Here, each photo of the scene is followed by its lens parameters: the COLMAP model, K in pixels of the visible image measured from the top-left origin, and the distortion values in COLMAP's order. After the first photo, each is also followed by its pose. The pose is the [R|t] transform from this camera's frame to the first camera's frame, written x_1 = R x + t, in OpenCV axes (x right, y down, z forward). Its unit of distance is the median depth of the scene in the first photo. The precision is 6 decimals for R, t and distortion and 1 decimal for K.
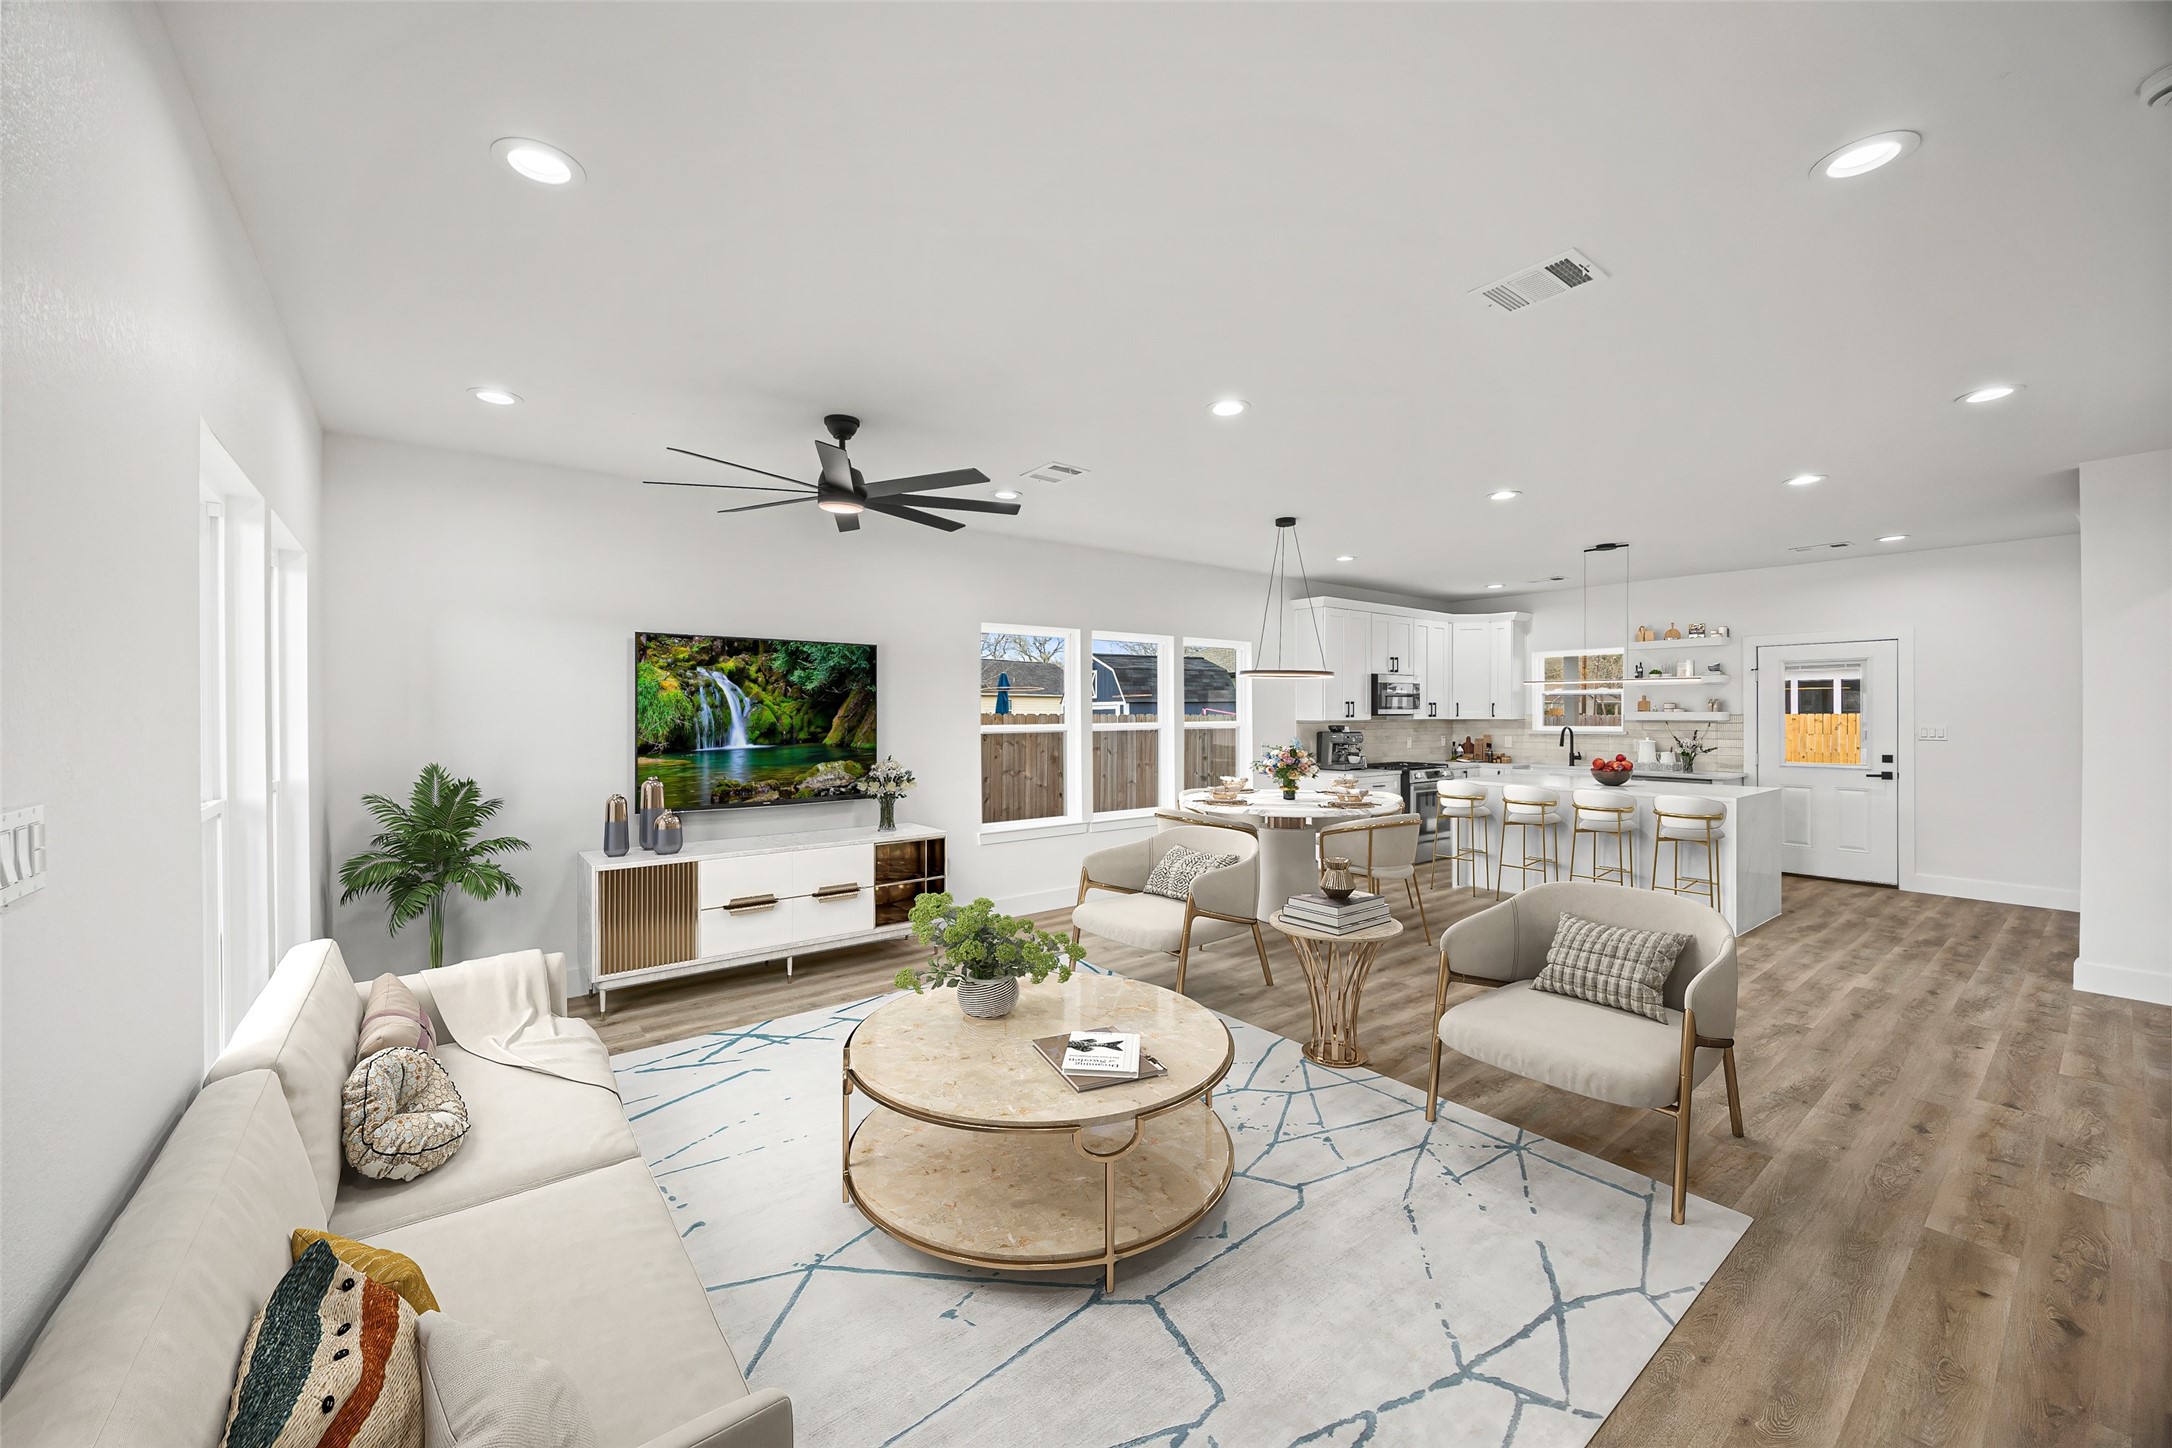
lens RADIAL K [[836.3, 0, 1094.4], [0, 836.3, 707.2], [0, 0, 1]] dist [0.001559, 0.000260]
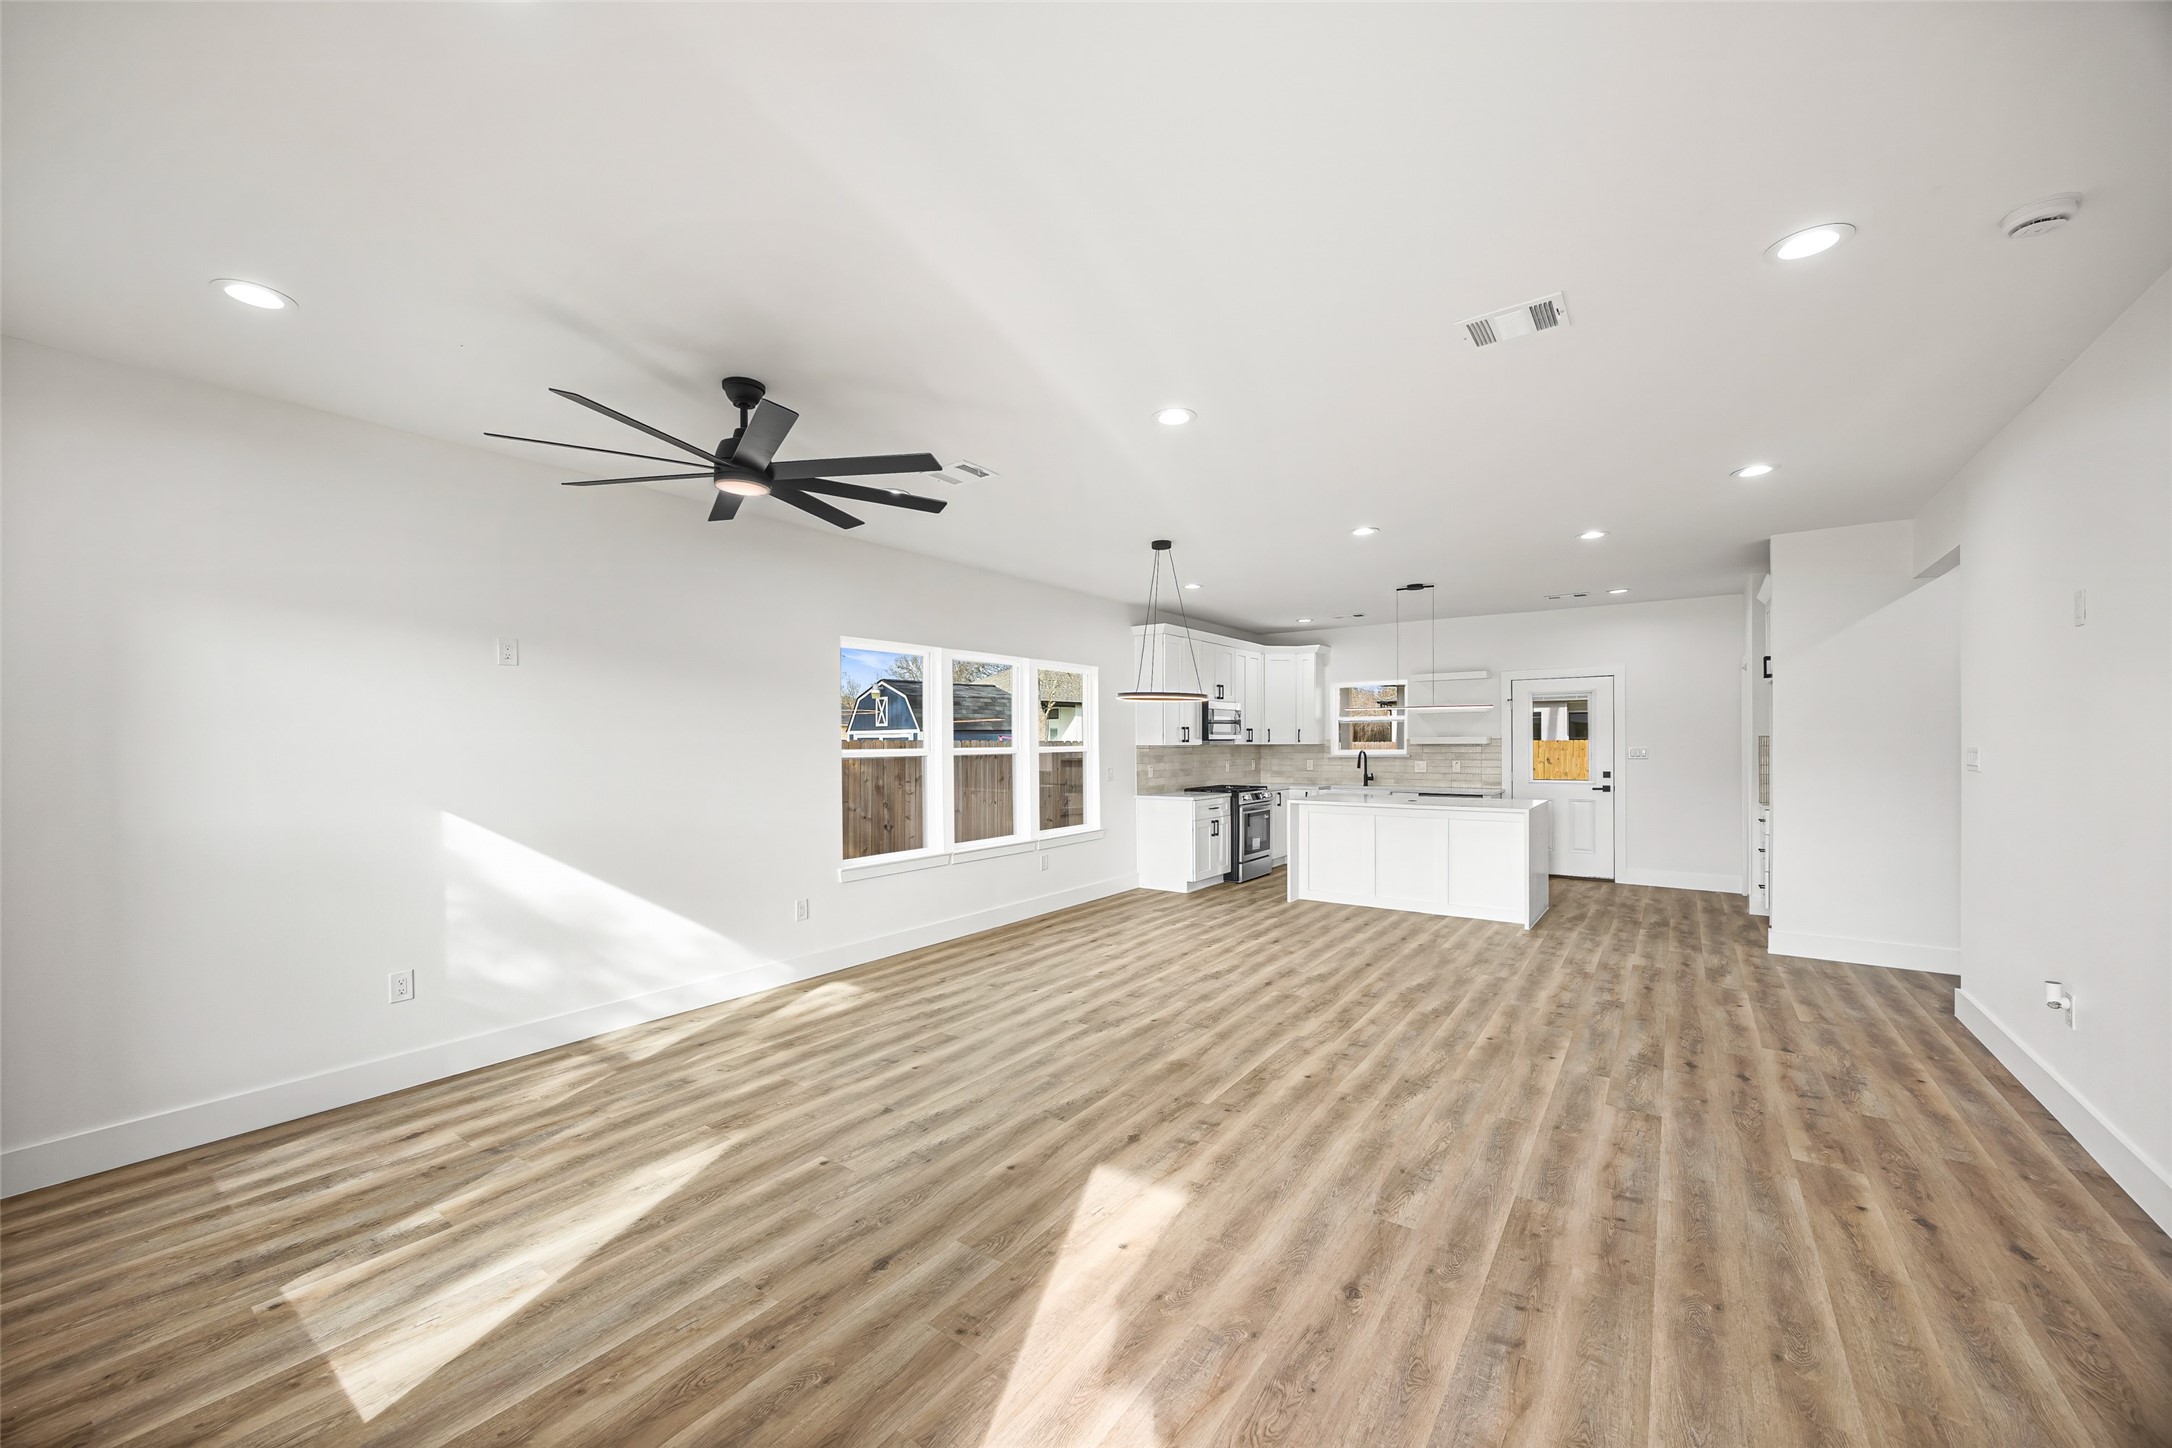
lens RADIAL K [[836.3, 0, 1079.3], [0, 836.3, 743.5], [0, 0, 1]] dist [0.001559, 0.000260]
pose [[0.961628, -0.003287, 0.274335, -0.132083], [0.001505, 0.999976, 0.006709, 0.008677], [-0.274351, -0.006039, 0.961611, 0.058942]]
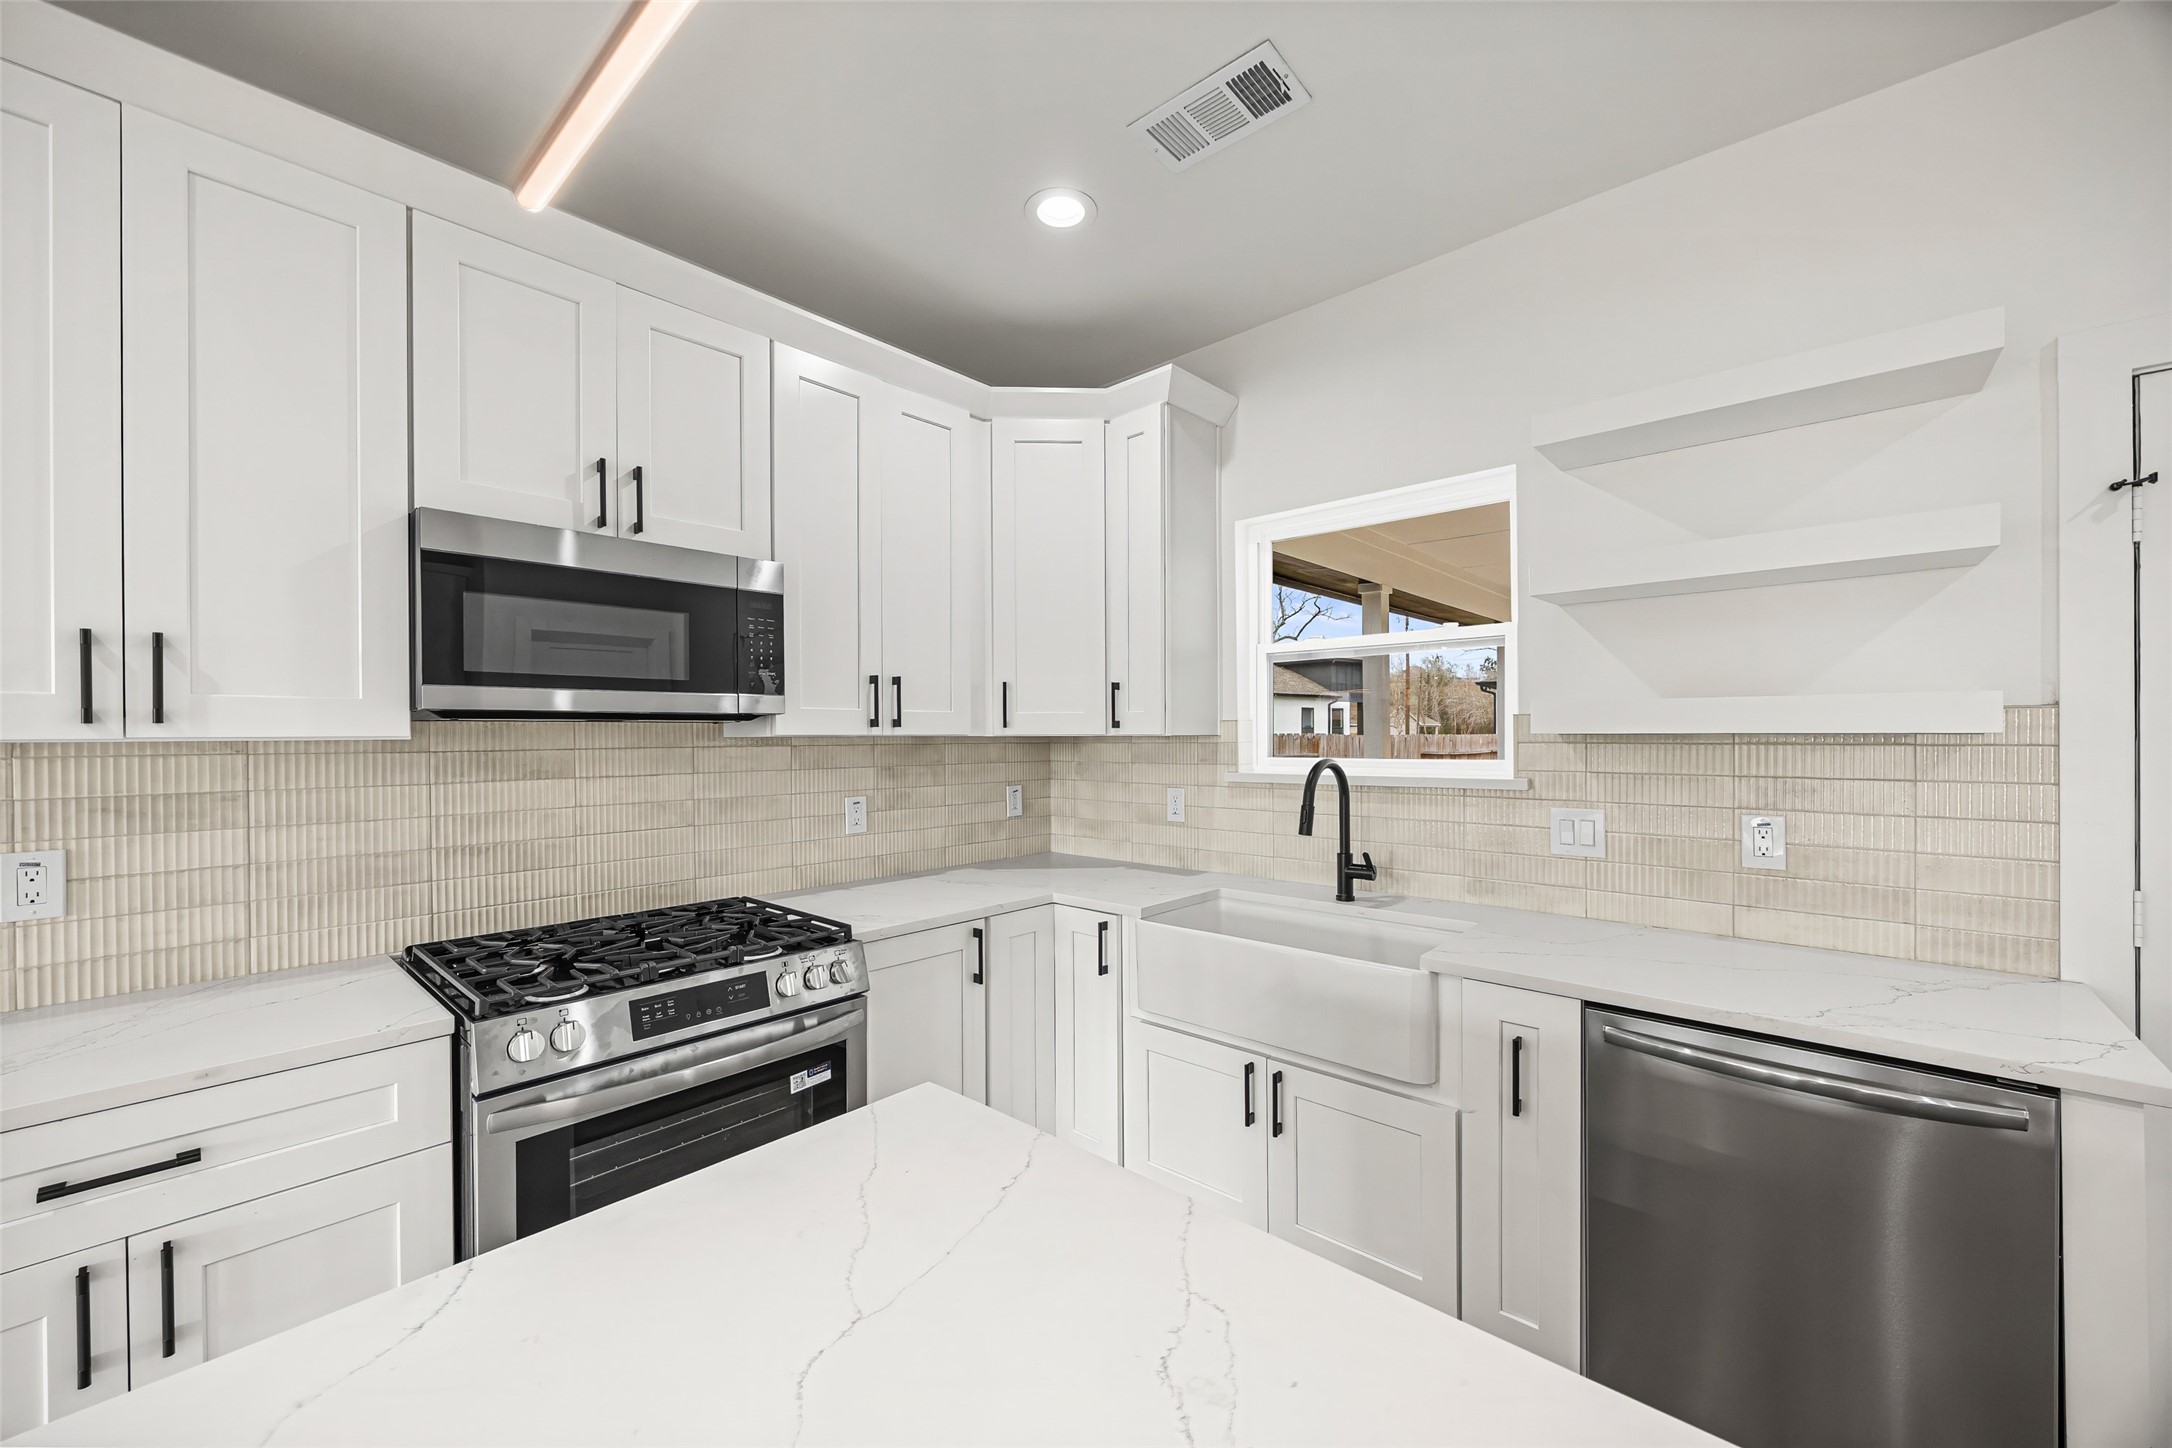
lens RADIAL K [[836.3, 0, 1086.3], [0, 836.3, 729.8], [0, 0, 1]] dist [0.001559, 0.000260]
pose [[0.988155, -0.001920, 0.153445, 0.610944], [0.001879, 0.999998, 0.000411, 0.017994], [-0.153446, -0.000118, 0.988157, 1.017517]]
